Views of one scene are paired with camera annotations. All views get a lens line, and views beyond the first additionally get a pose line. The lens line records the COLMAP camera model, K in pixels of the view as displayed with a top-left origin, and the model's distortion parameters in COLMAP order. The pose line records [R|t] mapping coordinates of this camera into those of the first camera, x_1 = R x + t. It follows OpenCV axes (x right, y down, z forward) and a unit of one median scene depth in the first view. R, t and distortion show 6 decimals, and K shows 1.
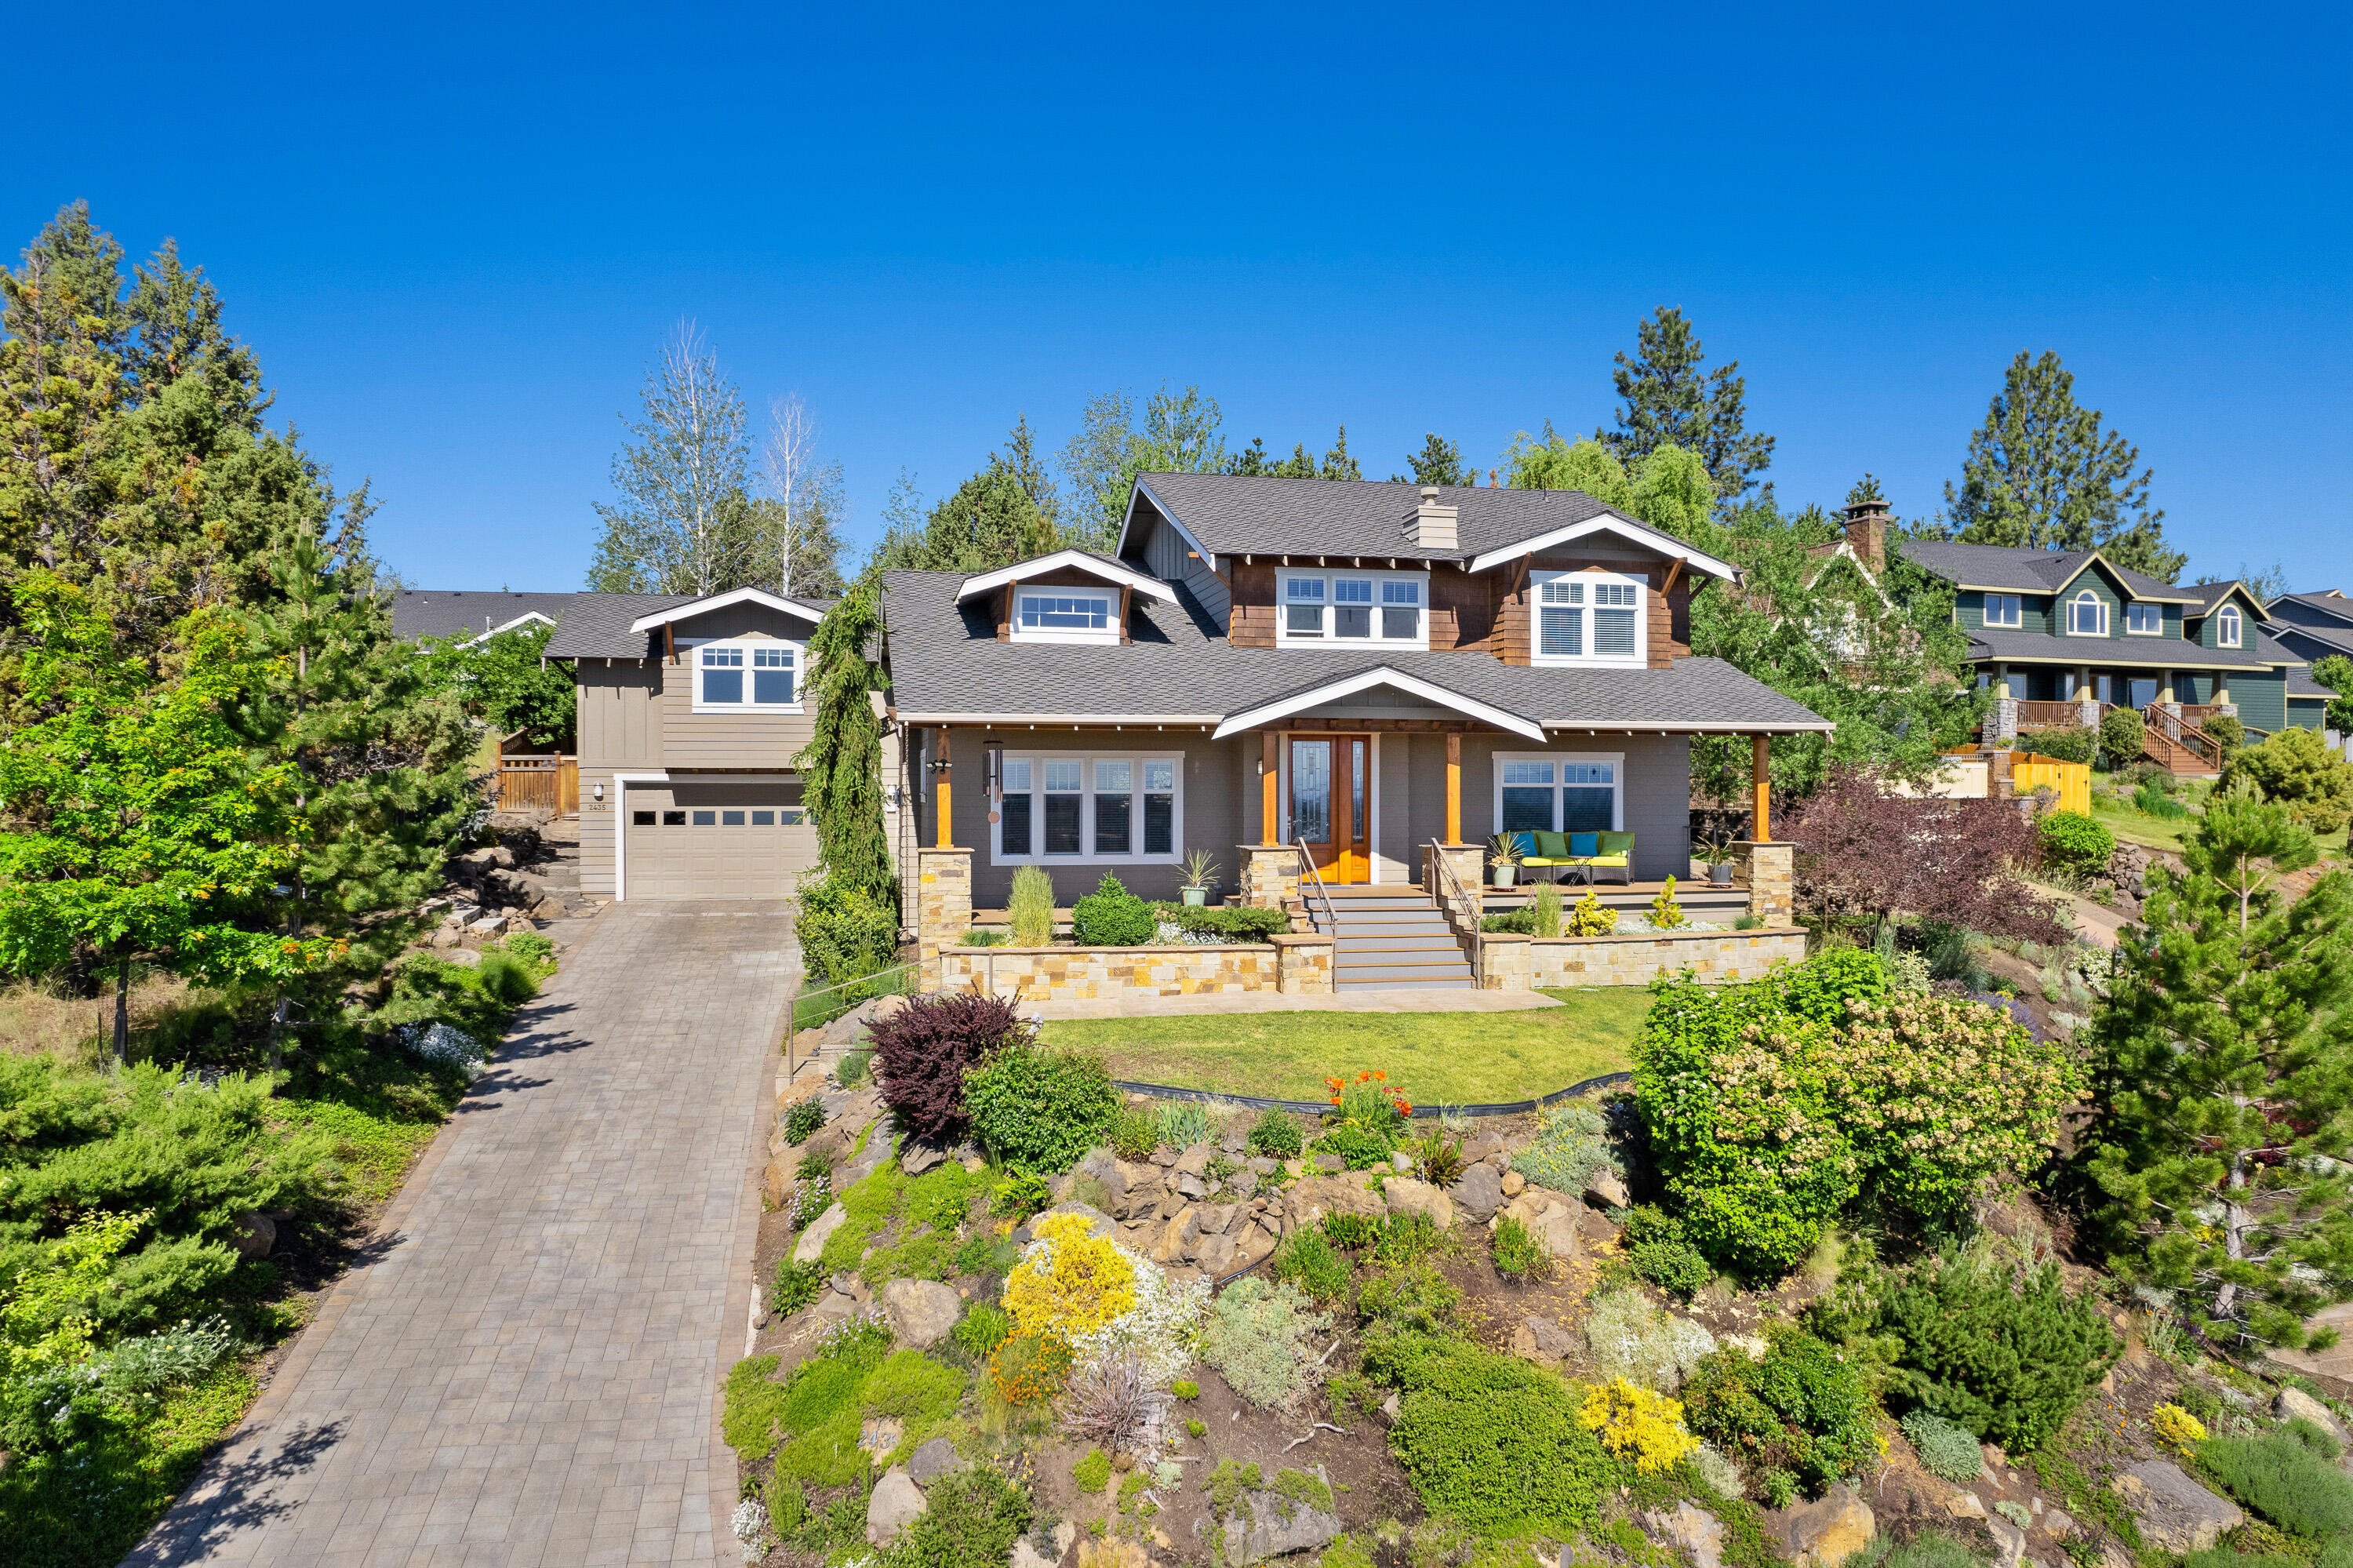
lens RADIAL K [[1496.2, 0, 1167.7], [0, 1496.2, 788.7], [0, 0, 1]] dist [-0.053743, 0.035998]
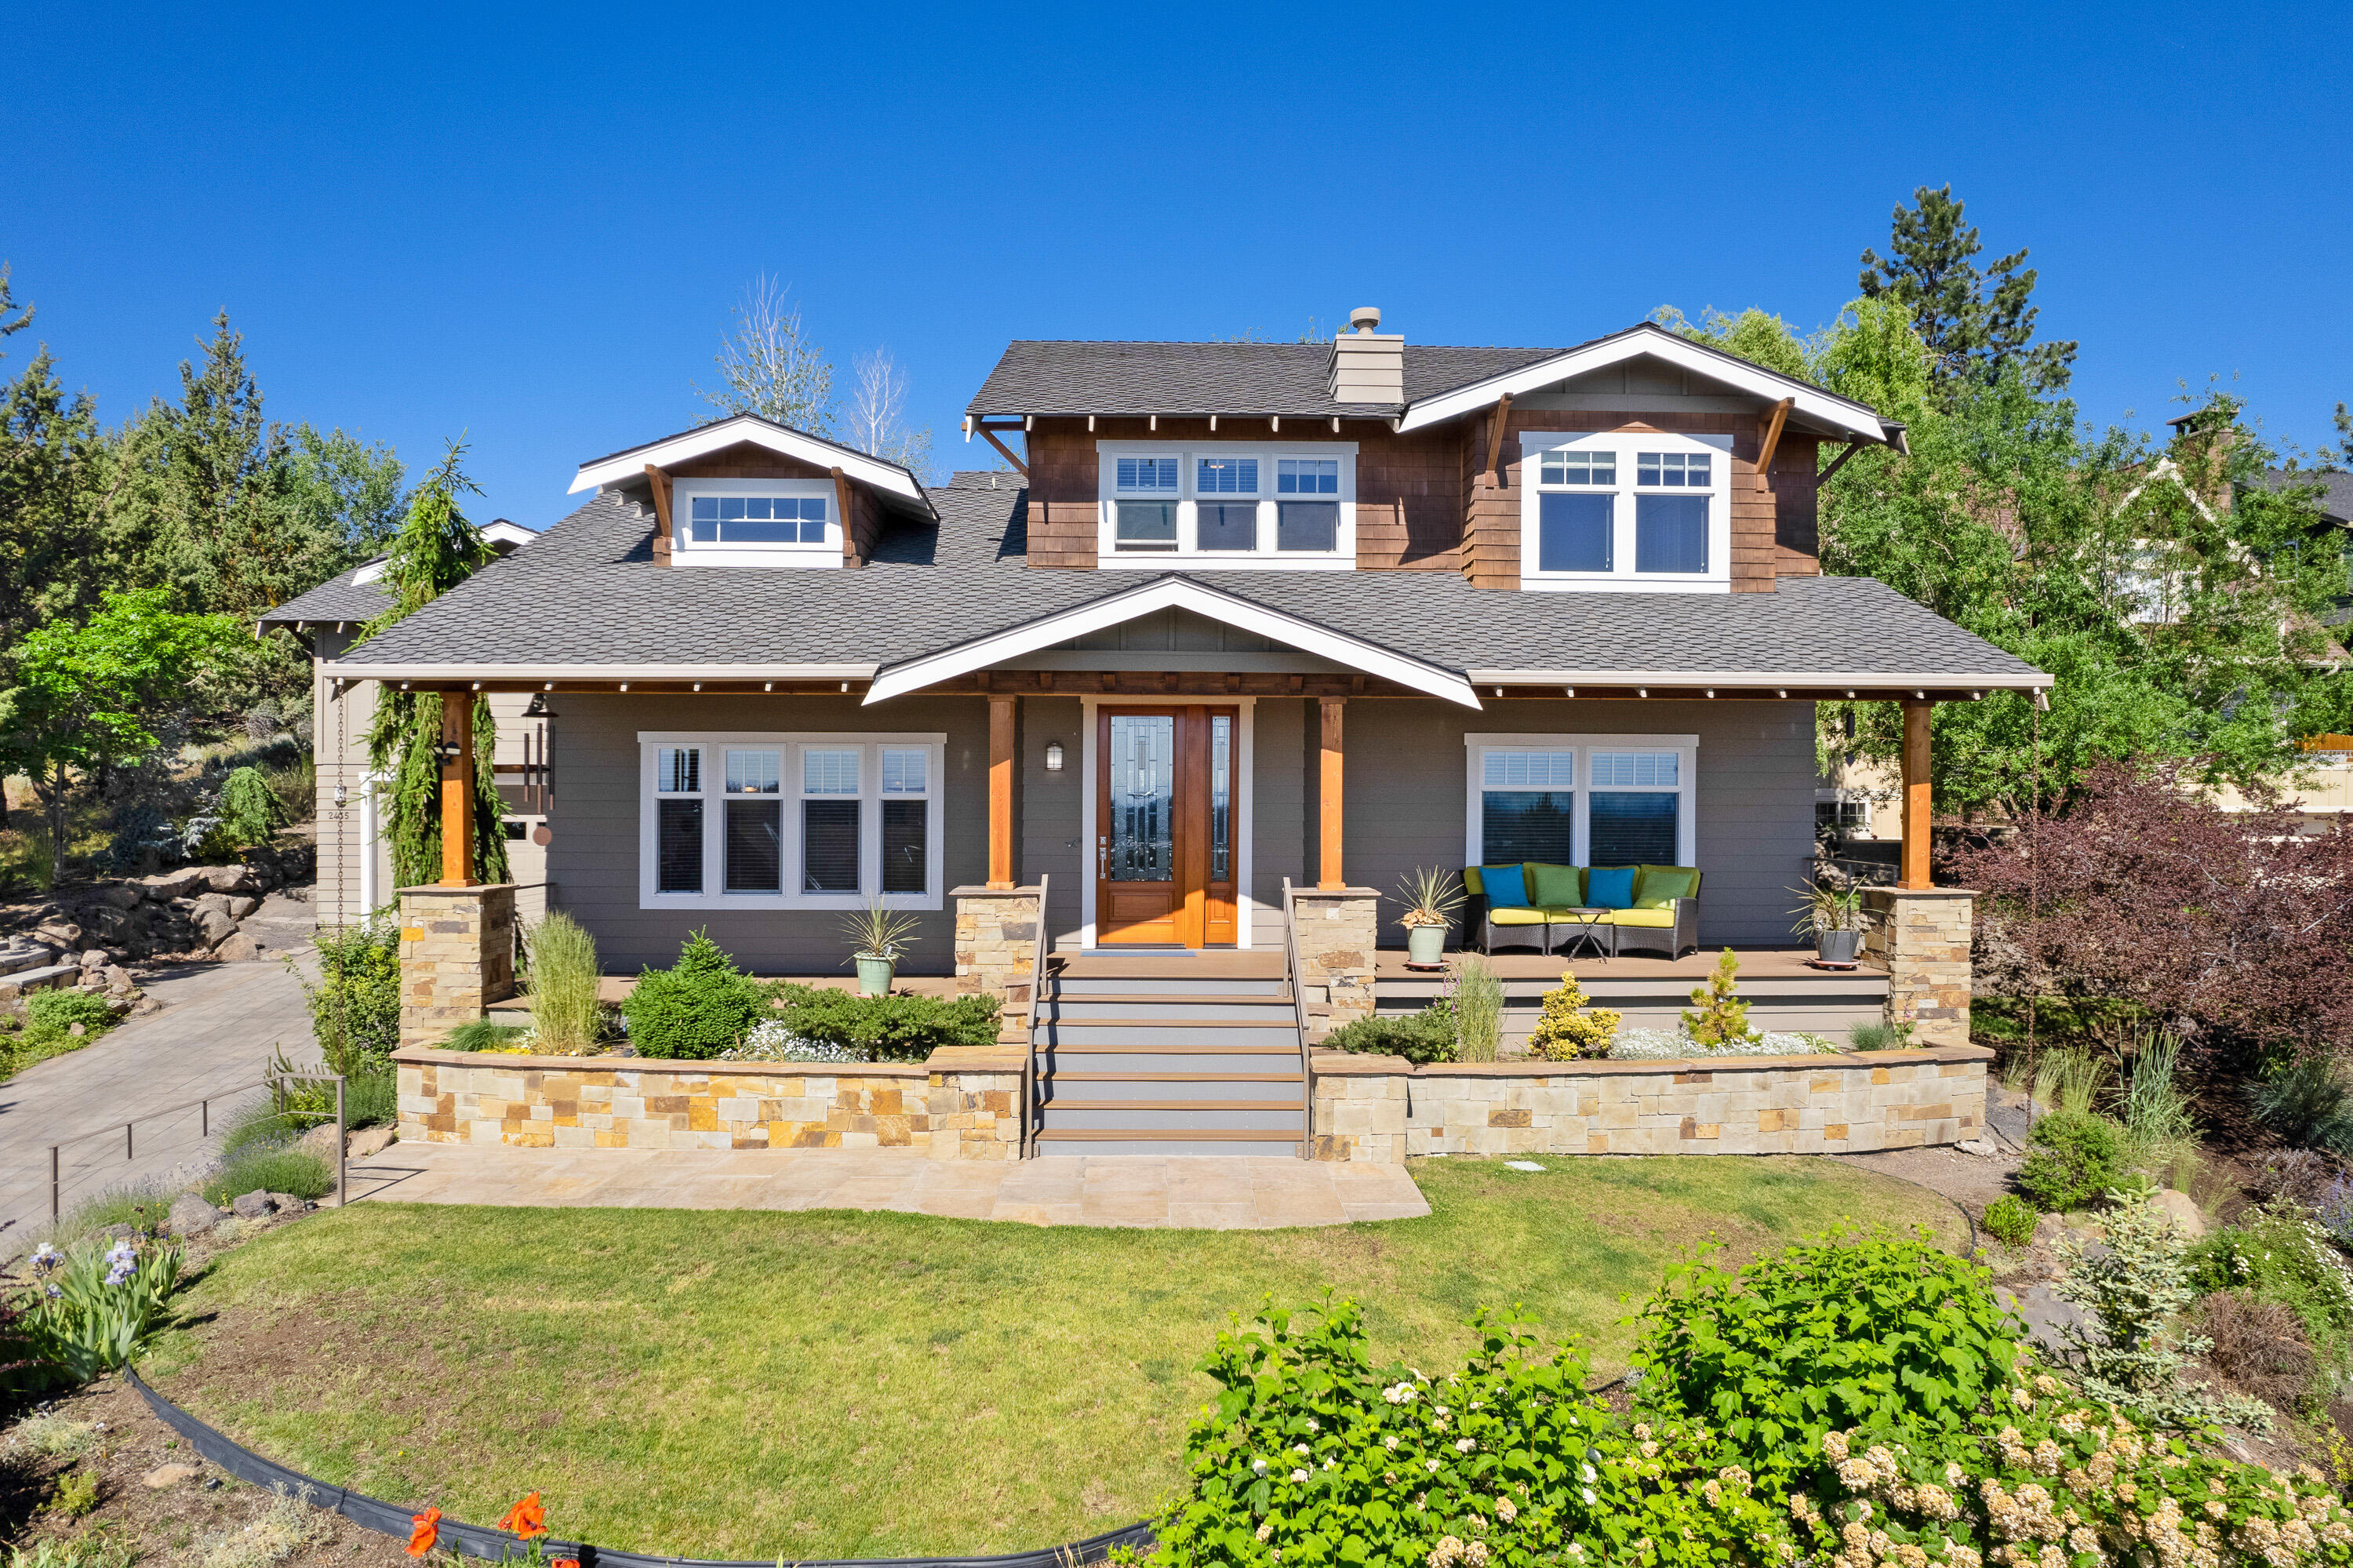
lens RADIAL K [[1496.2, 0, 1177.3], [0, 1496.2, 806.1], [0, 0, 1]] dist [-0.053743, 0.035998]
pose [[0.982829, 0.004141, -0.184473, 0.222333], [-0.003213, 0.999981, 0.005329, 0.002343], [0.184491, -0.004644, 0.982823, 0.388054]]
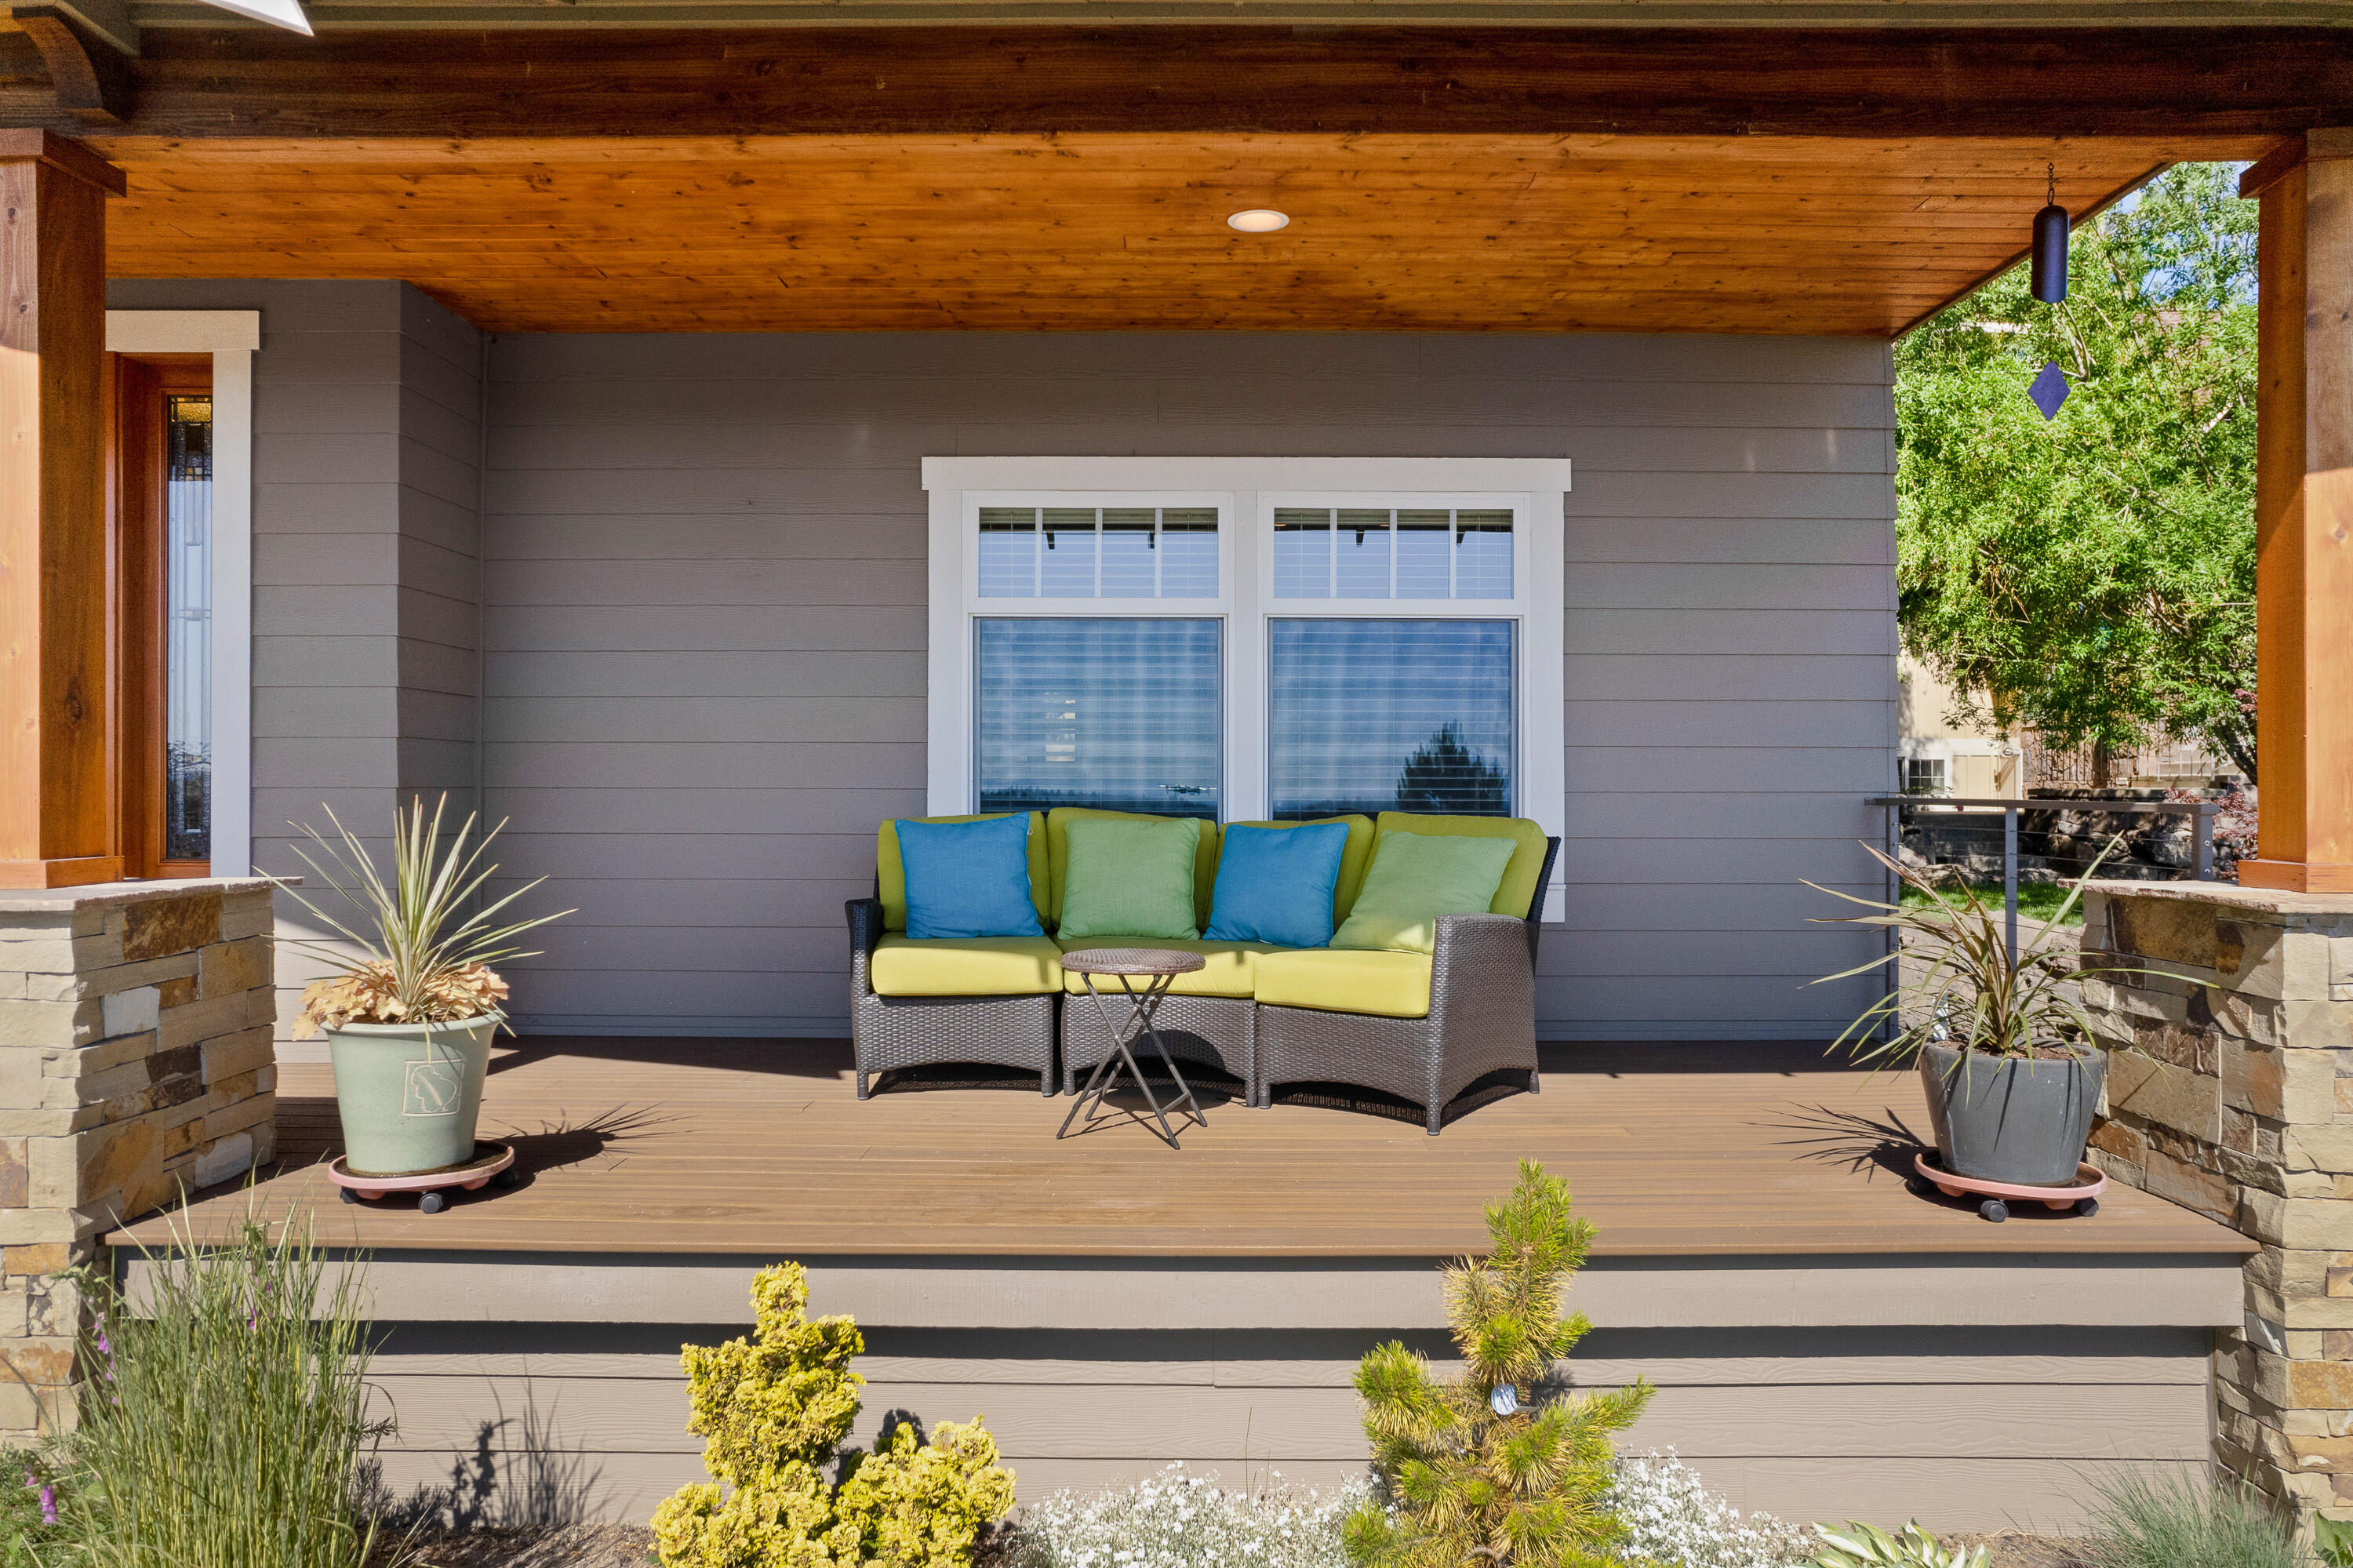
lens RADIAL K [[1496.2, 0, 1175.0], [0, 1496.2, 792.6], [0, 0, 1]] dist [-0.053743, 0.035998]
pose [[0.977431, 0.003039, -0.211235, 0.312833], [-0.002960, 0.999995, 0.000694, 0.026120], [0.211236, -0.000053, 0.977435, 0.817538]]
